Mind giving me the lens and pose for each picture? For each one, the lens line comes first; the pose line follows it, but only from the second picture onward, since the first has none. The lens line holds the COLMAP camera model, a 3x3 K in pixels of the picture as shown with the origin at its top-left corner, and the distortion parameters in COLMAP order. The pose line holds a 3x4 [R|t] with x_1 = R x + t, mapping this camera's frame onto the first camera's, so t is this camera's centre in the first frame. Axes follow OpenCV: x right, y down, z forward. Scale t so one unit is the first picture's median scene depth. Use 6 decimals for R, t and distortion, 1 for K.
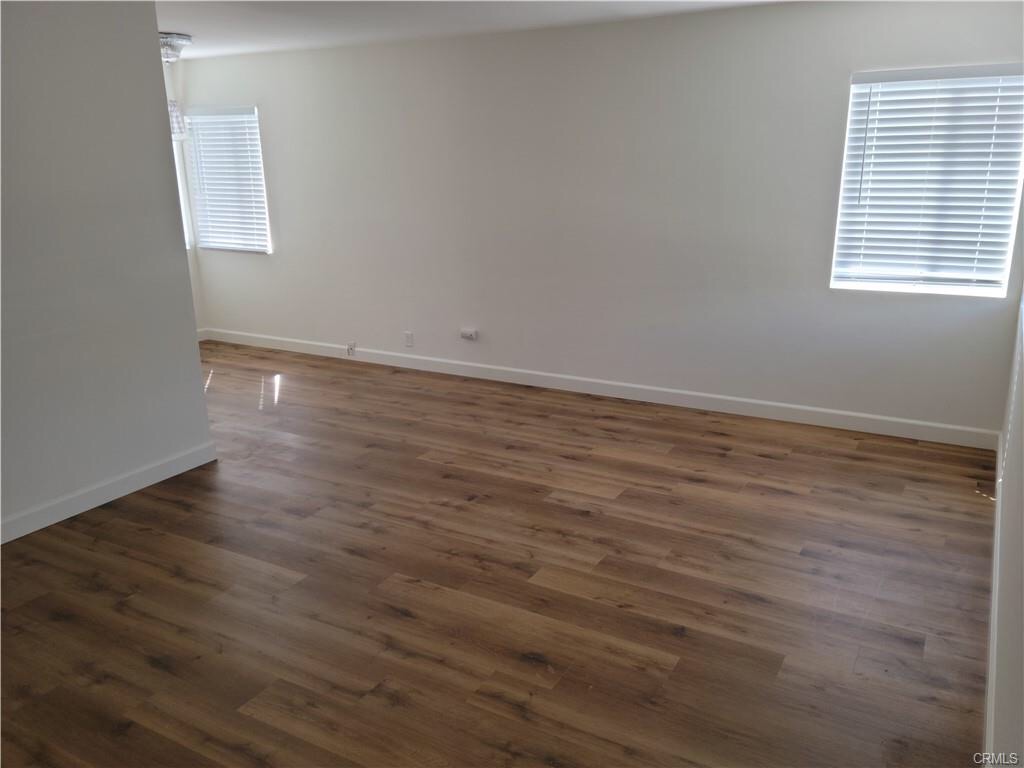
lens RADIAL K [[818.4, 0, 511.6], [0, 818.4, 383.6], [0, 0, 1]] dist [0.071918, 0.003218]
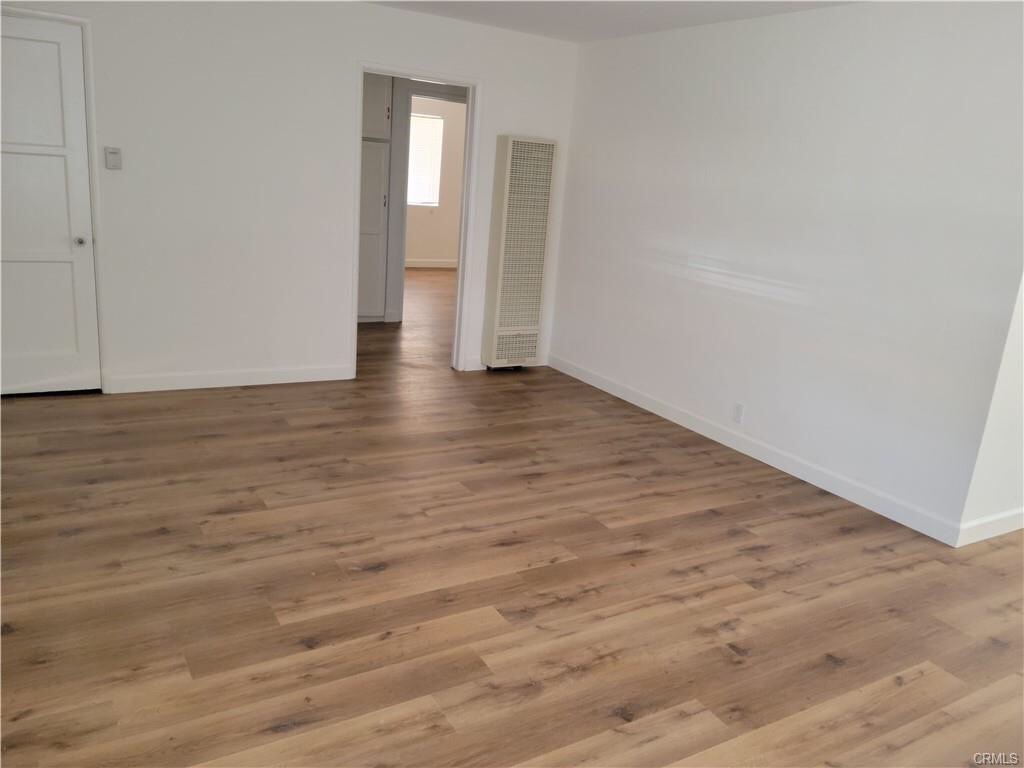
lens RADIAL K [[818.4, 0, 512.1], [0, 818.4, 382.8], [0, 0, 1]] dist [0.071918, 0.003218]
pose [[-0.494628, 0.196944, -0.846496, 0.792393], [-0.301794, 0.874457, 0.379795, -0.349983], [0.815023, 0.443325, -0.373095, 1.379183]]
